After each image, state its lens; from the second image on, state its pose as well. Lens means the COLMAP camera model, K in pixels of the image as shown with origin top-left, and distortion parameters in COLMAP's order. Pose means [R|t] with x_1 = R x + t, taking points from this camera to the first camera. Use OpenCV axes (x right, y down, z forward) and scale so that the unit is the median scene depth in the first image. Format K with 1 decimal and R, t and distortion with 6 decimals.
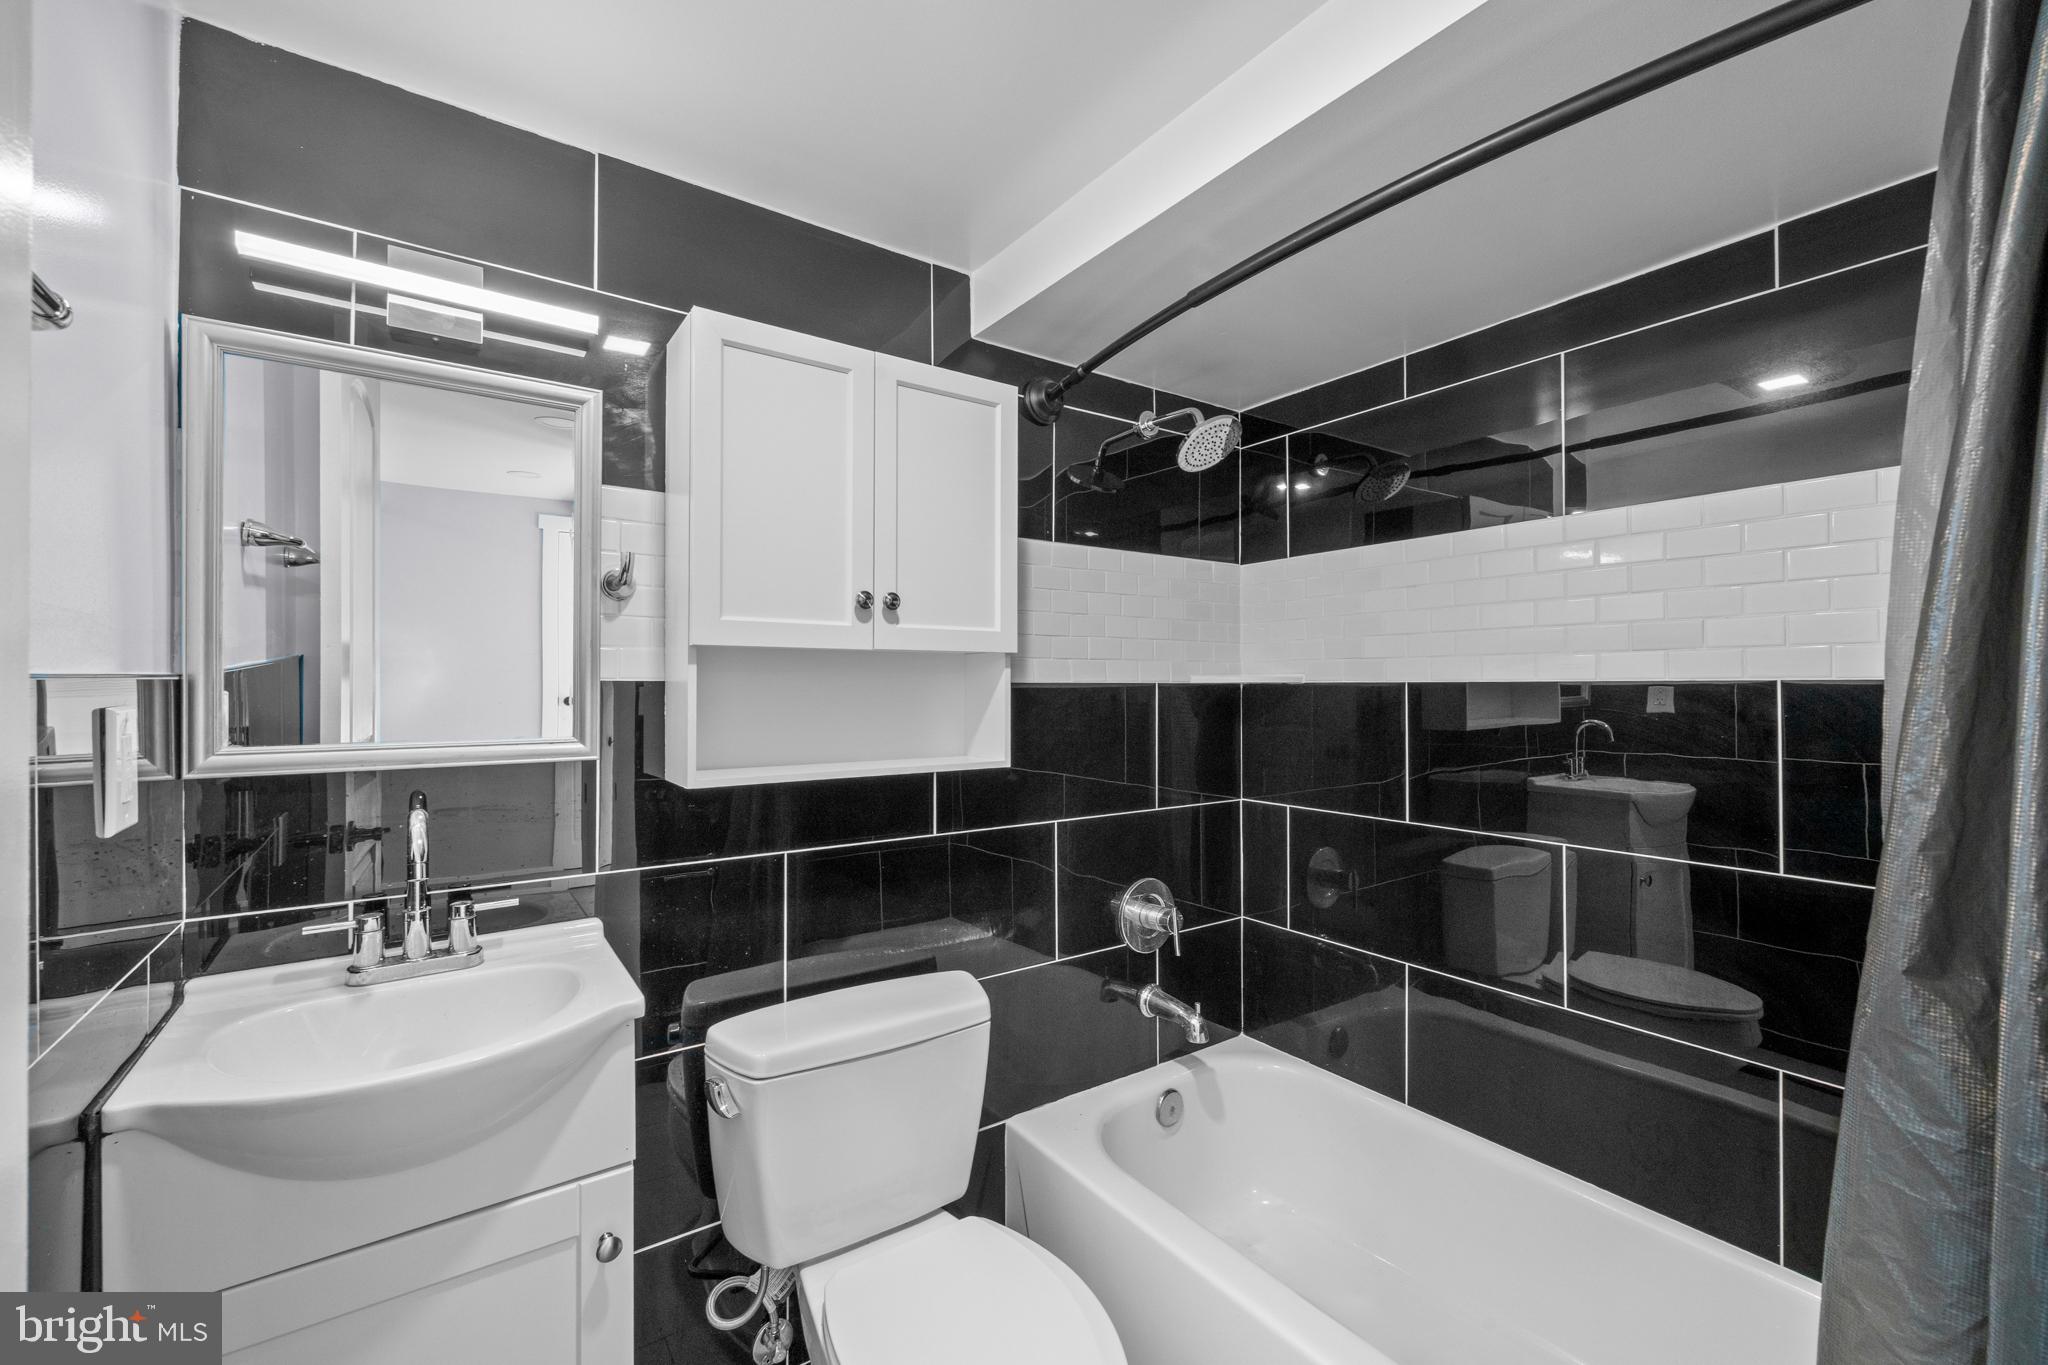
lens RADIAL K [[843.1, 0, 1024.0], [0, 843.1, 682.5], [0, 0, 1]] dist [-0.001901, -0.000285]
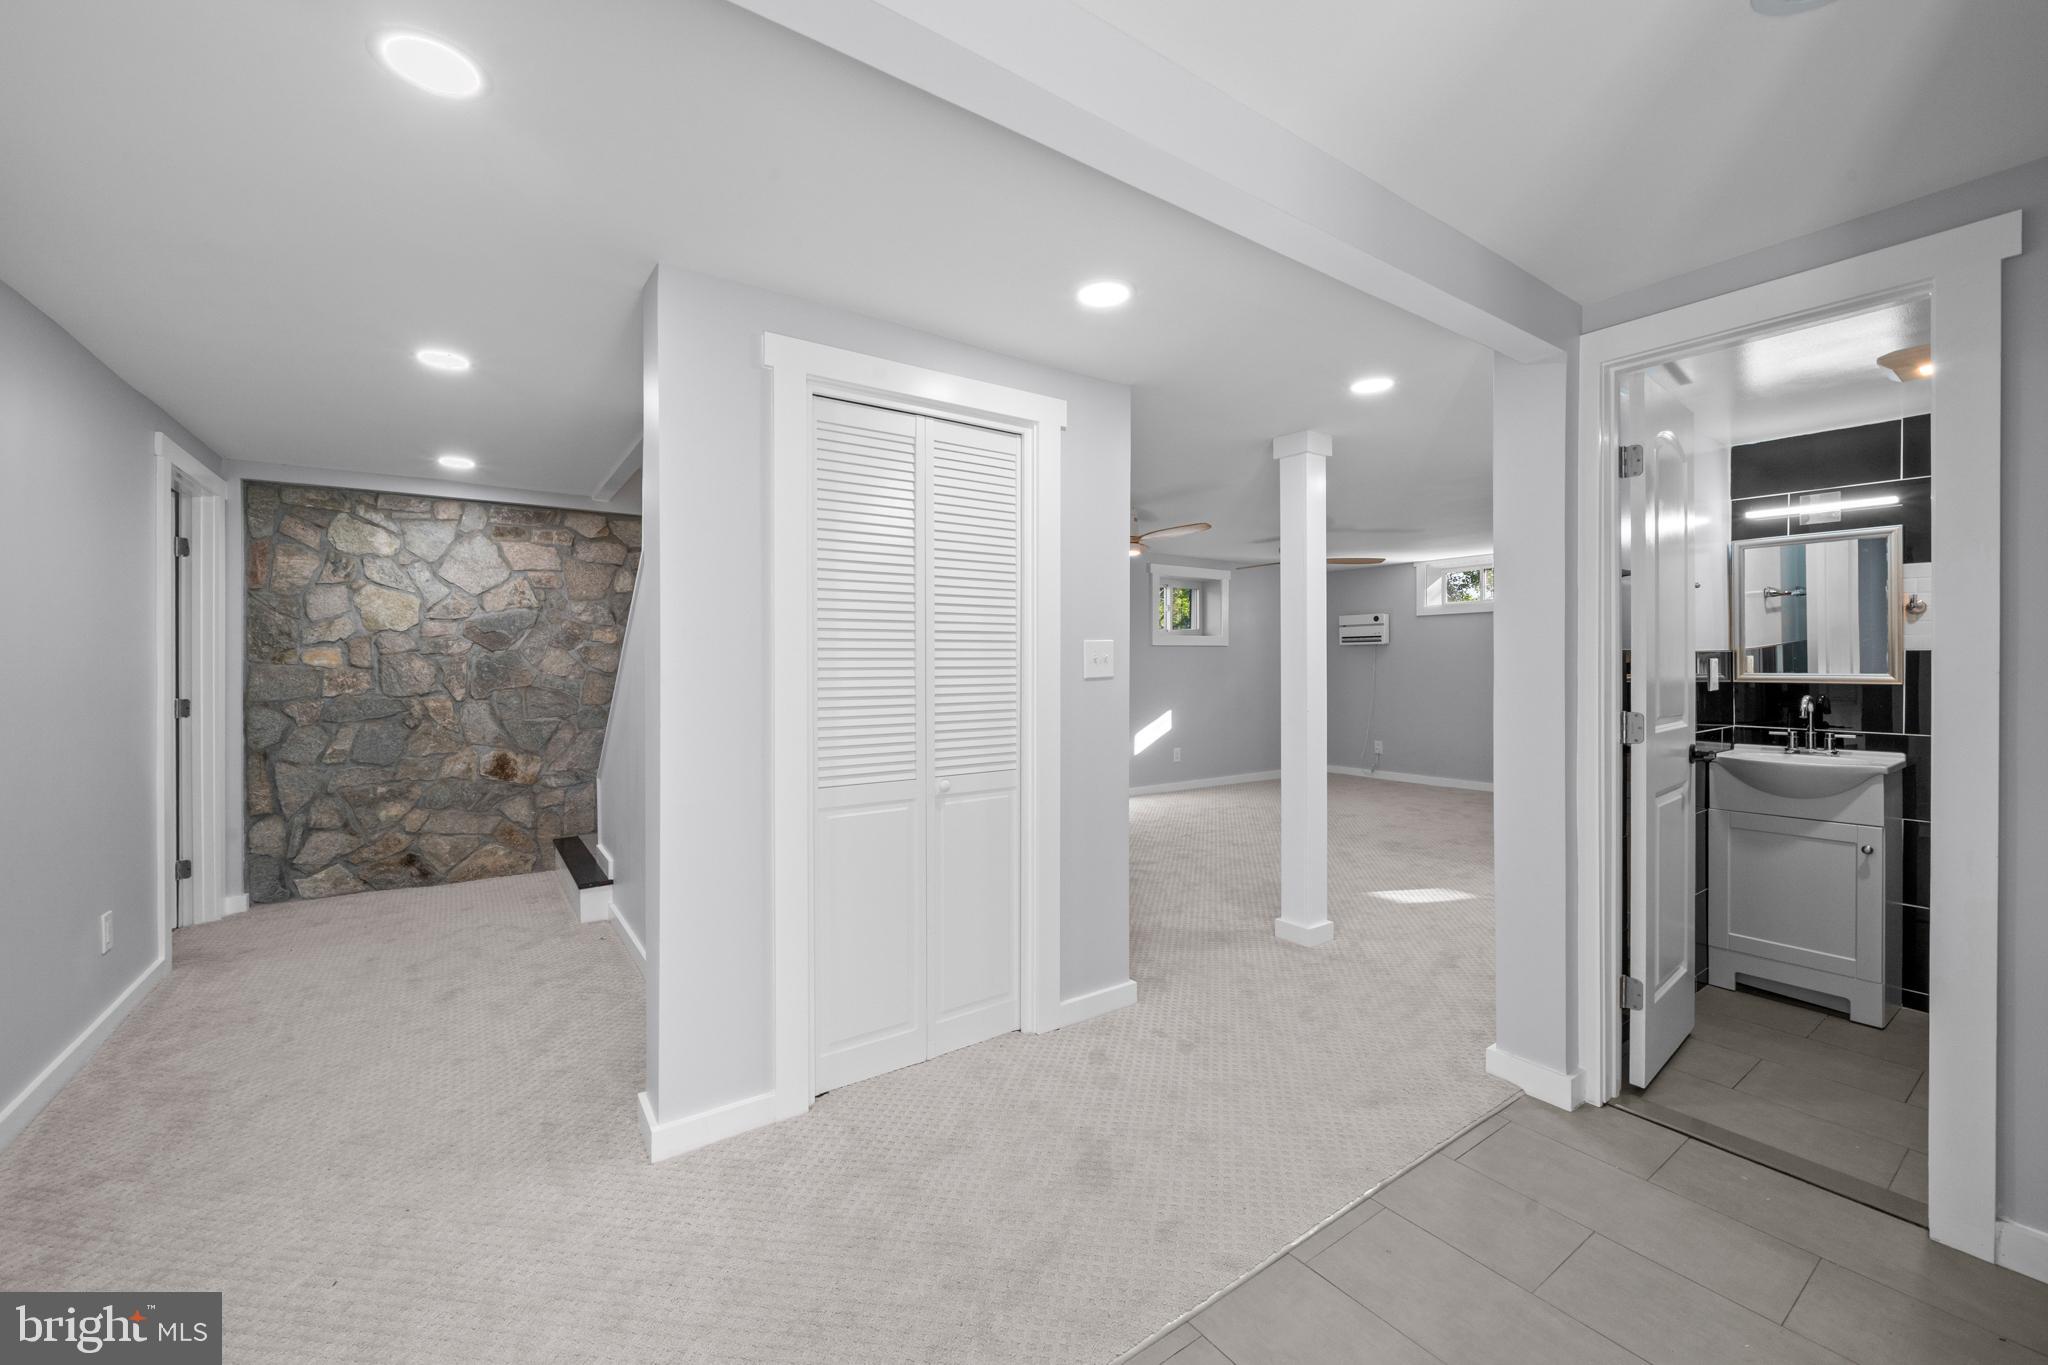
lens RADIAL K [[793.3, 0, 1020.8], [0, 793.3, 665.6], [0, 0, 1]] dist [0.000111, 0.000099]
pose [[-0.003420, 0.001692, -0.999993, 2.094746], [0.007704, 0.999969, 0.001666, 0.023588], [0.999964, -0.007698, -0.003433, -1.759530]]
